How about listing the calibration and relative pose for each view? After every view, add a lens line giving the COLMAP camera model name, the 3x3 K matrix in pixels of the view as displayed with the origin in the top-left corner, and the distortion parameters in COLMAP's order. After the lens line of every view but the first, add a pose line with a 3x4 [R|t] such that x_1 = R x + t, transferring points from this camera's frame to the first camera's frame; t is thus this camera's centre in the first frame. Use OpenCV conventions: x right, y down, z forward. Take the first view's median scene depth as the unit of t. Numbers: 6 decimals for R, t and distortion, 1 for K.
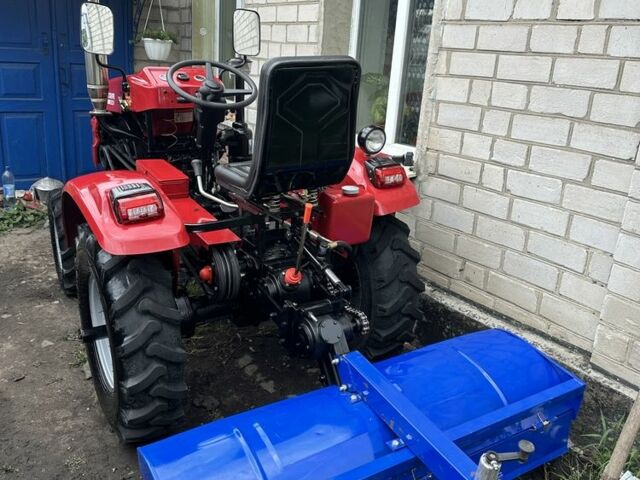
lens RADIAL K [[594.0, 0, 317.8], [0, 594.0, 245.5], [0, 0, 1]] dist [0.027668, 0.000000]
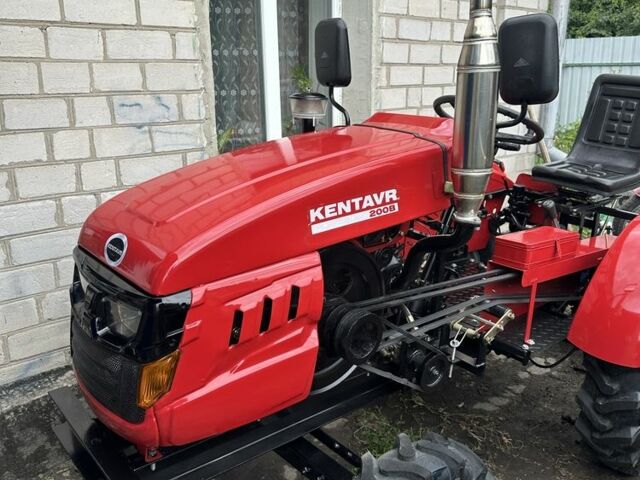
lens RADIAL K [[594.0, 0, 317.6], [0, 594.0, 239.2], [0, 0, 1]] dist [0.027668, 0.000000]
pose [[-0.145463, -0.328981, 0.933066, -0.934186], [0.295456, 0.885617, 0.358313, -0.483699], [-0.944217, 0.327802, -0.031625, 1.283220]]
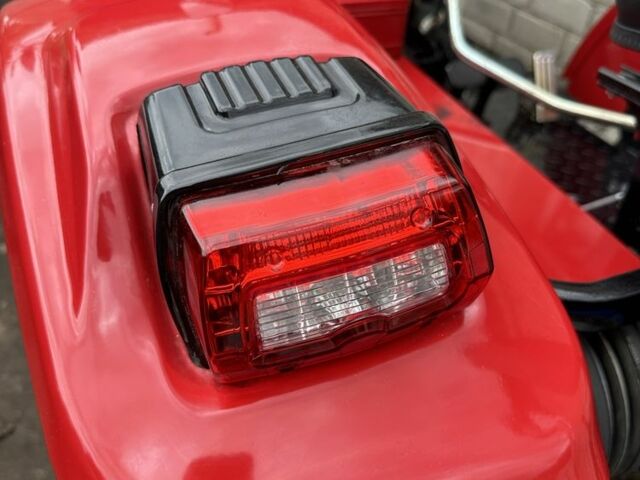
lens RADIAL K [[623.8, 0, 319.3], [0, 623.8, 239.4], [0, 0, 1]] dist [0.001811, 0.000000]
pose [[0.986106, 0.100013, -0.132635, -0.198697], [-0.058779, 0.956868, 0.284516, -0.077348], [0.155369, -0.272767, 0.949452, 0.603467]]
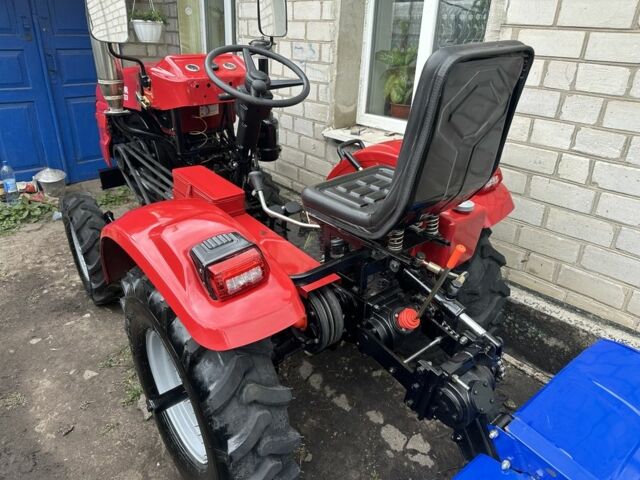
lens RADIAL K [[452.5, 0, 318.4], [0, 452.5, 240.0], [0, 0, 1]] dist [-0.000153, -0.005241]
pose [[0.989683, -0.080555, 0.118485, -0.186465], [0.064699, 0.989127, 0.132065, -0.118016], [-0.127835, -0.123037, 0.984134, 0.325009]]
